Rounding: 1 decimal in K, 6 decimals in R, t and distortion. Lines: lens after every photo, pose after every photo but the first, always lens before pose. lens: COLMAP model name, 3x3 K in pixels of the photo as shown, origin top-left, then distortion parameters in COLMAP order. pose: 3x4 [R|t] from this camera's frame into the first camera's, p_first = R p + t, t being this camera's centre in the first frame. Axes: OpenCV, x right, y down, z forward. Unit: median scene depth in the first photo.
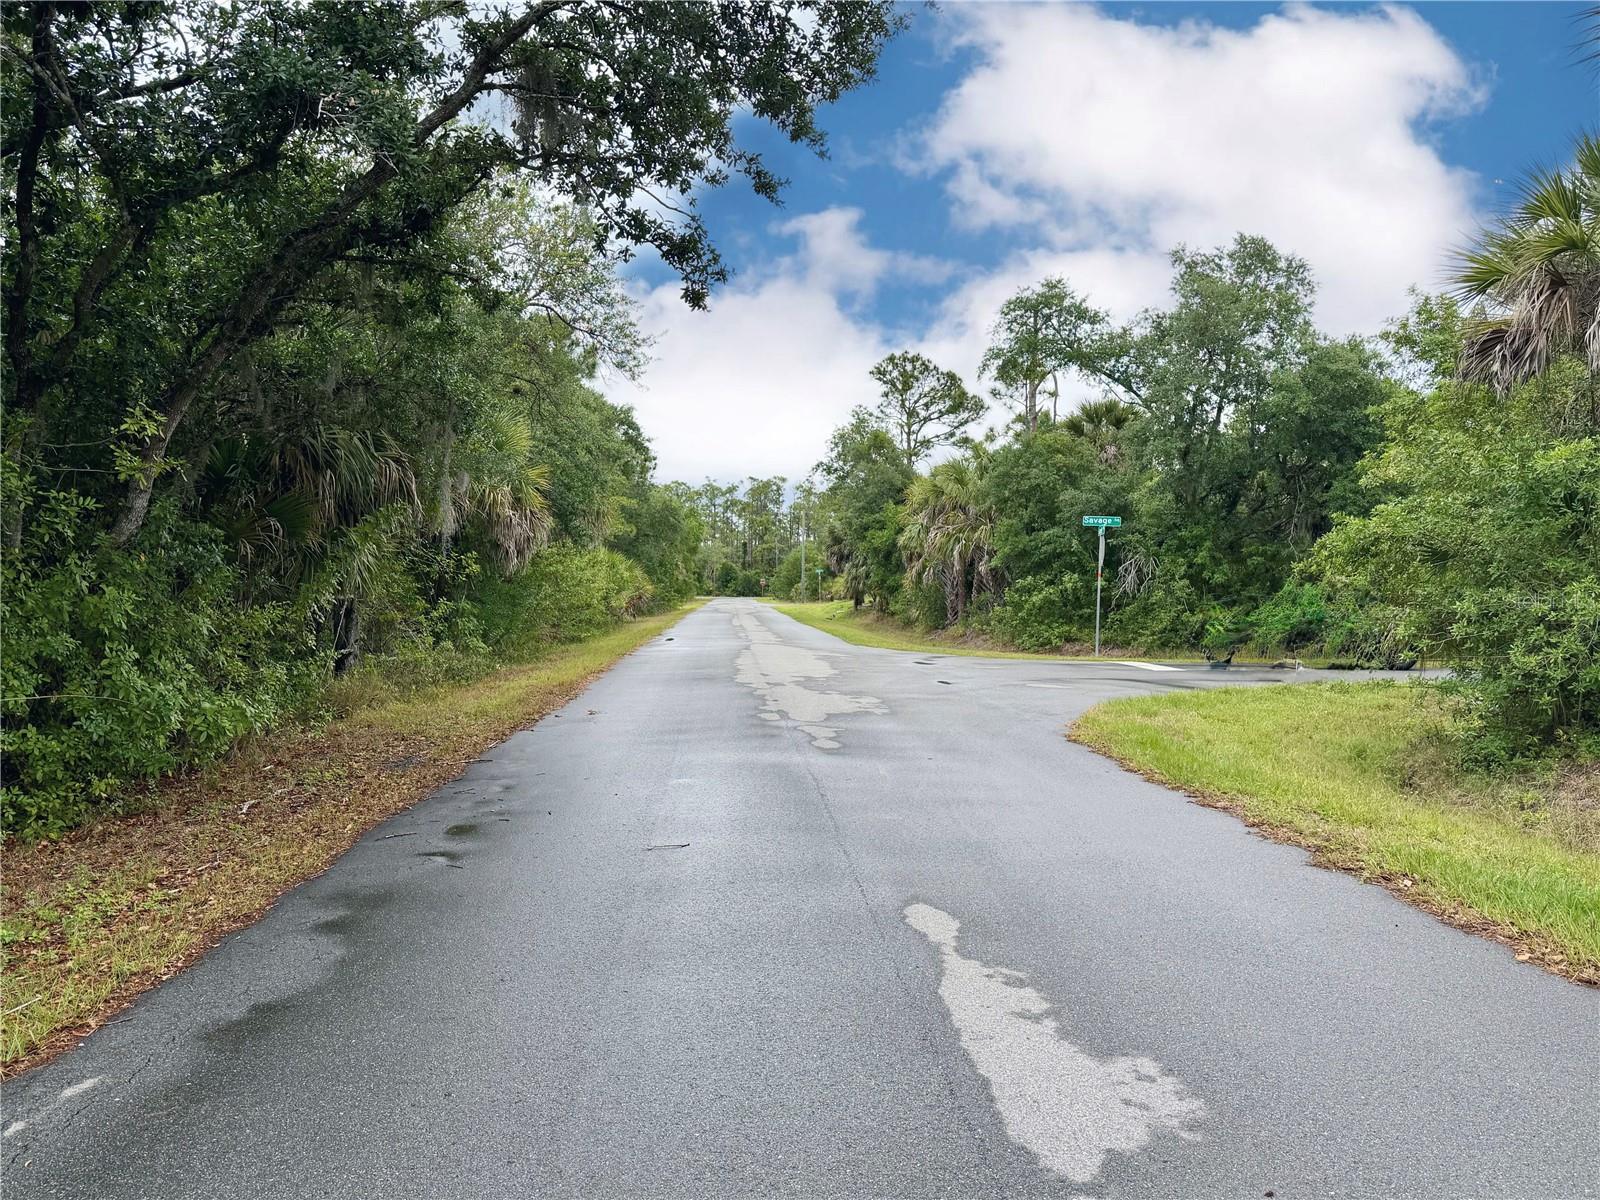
lens RADIAL K [[1207.9, 0, 800.0], [0, 1207.9, 600.0], [0, 0, 1]] dist [-0.001694, -0.002896]
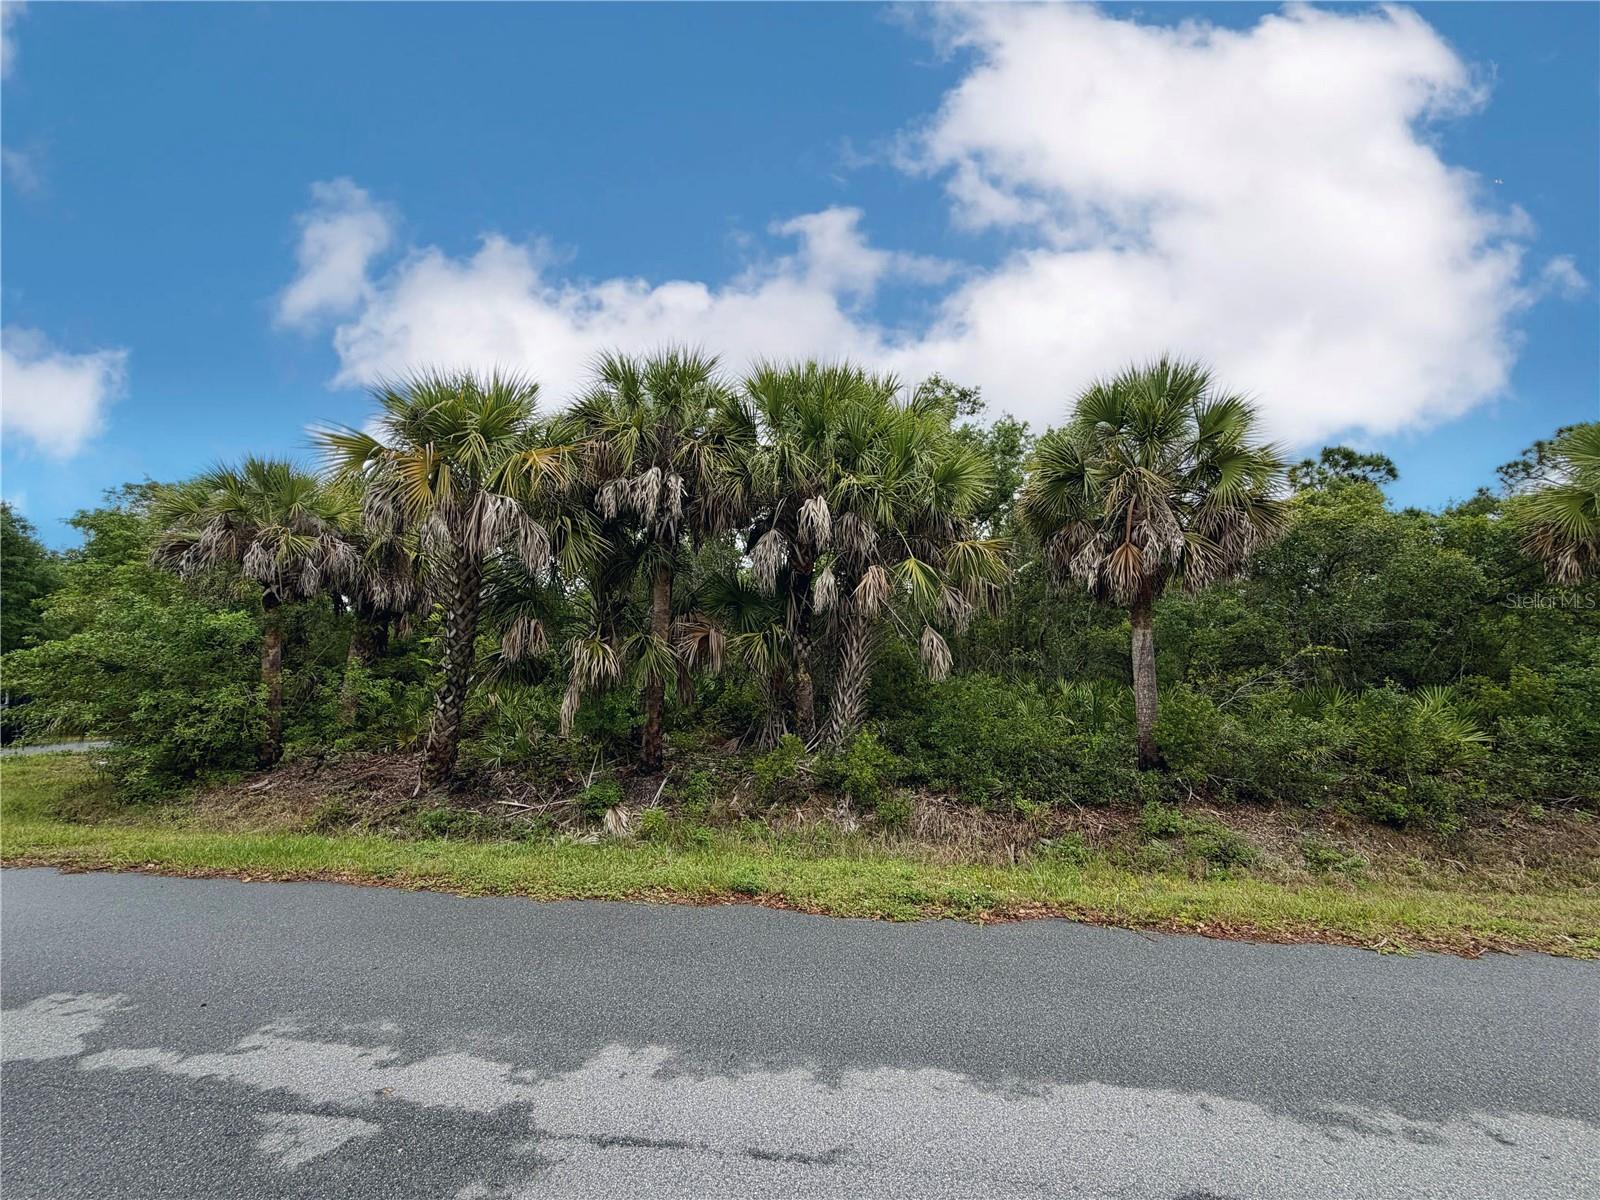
lens RADIAL K [[628.6, 0, 789.8], [0, 628.6, 607.0], [0, 0, 1]] dist [-0.000291, 0.000051]
pose [[0.197313, 0.130444, 0.971623, -0.132668], [0.003410, 0.991011, -0.133740, -0.004123], [-0.980335, 0.029702, 0.195094, -0.043112]]
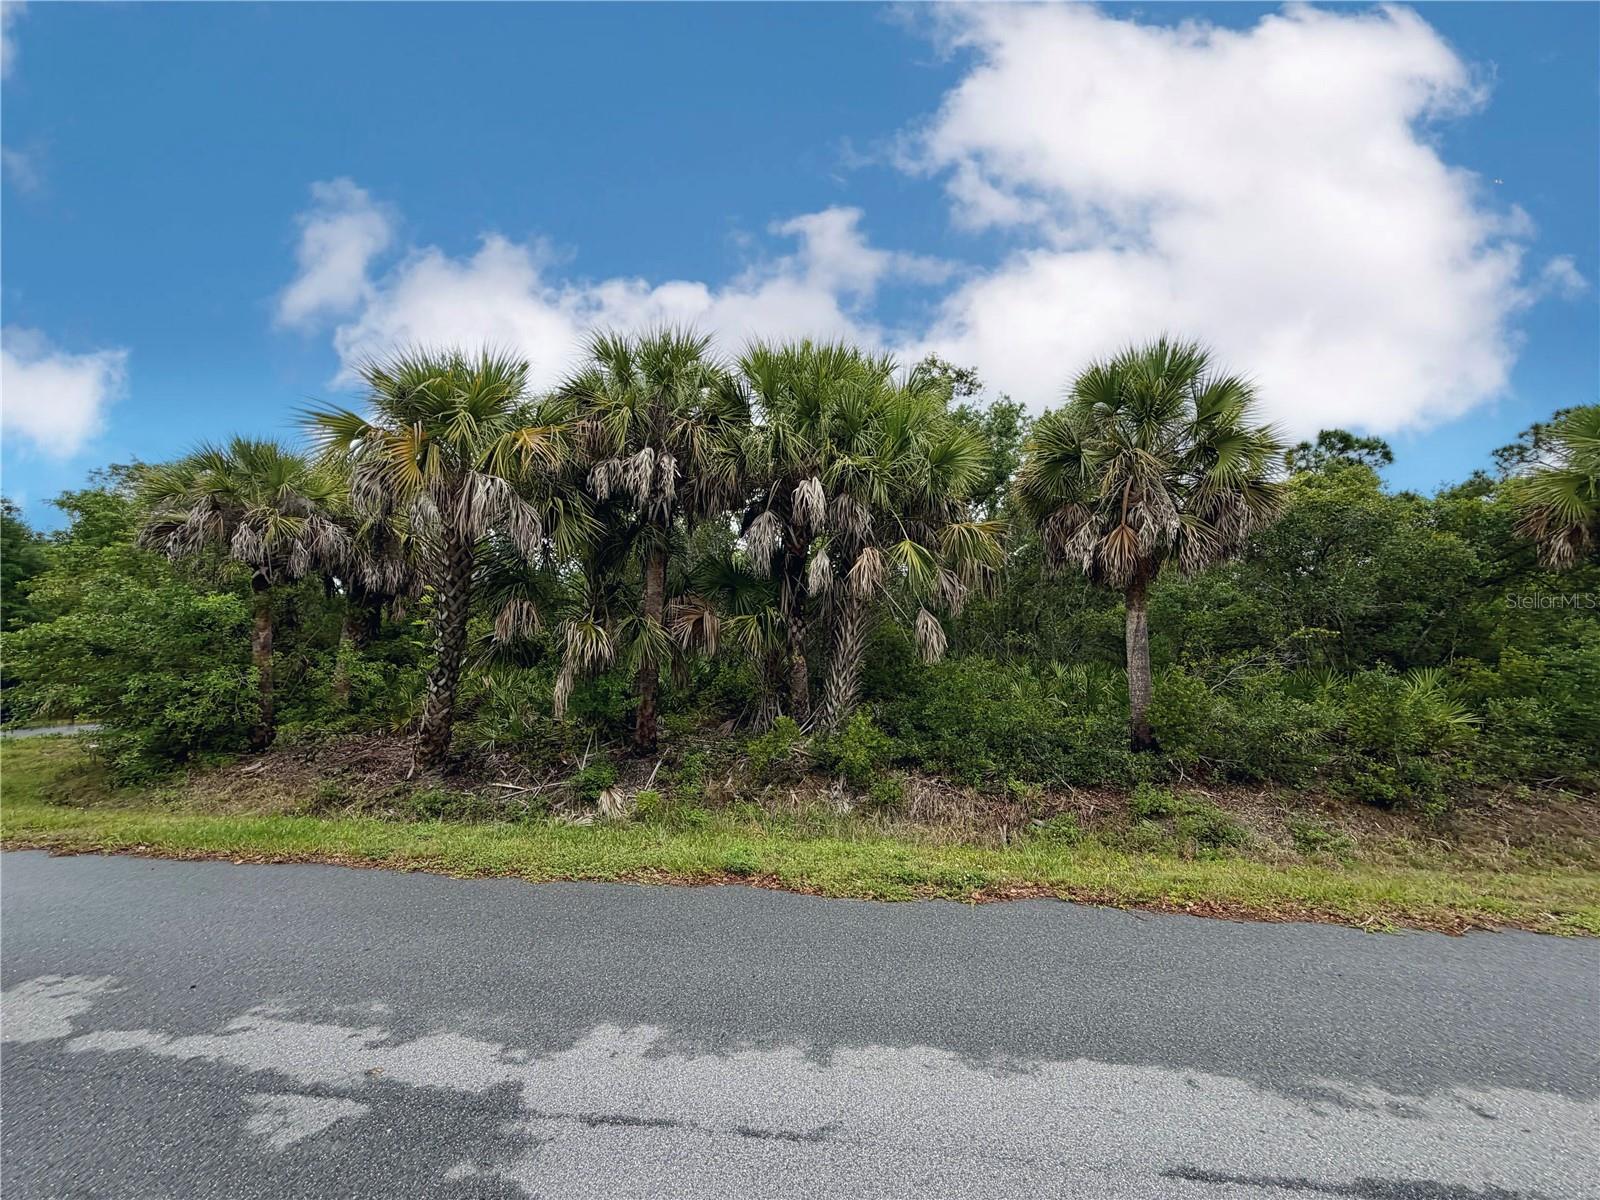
lens RADIAL K [[628.6, 0, 789.8], [0, 628.6, 607.0], [0, 0, 1]] dist [-0.000291, 0.000051]
pose [[0.190661, 0.104341, 0.976095, -0.128601], [0.003848, 0.994248, -0.107033, -0.003520], [-0.981648, 0.024163, 0.189162, -0.044197]]
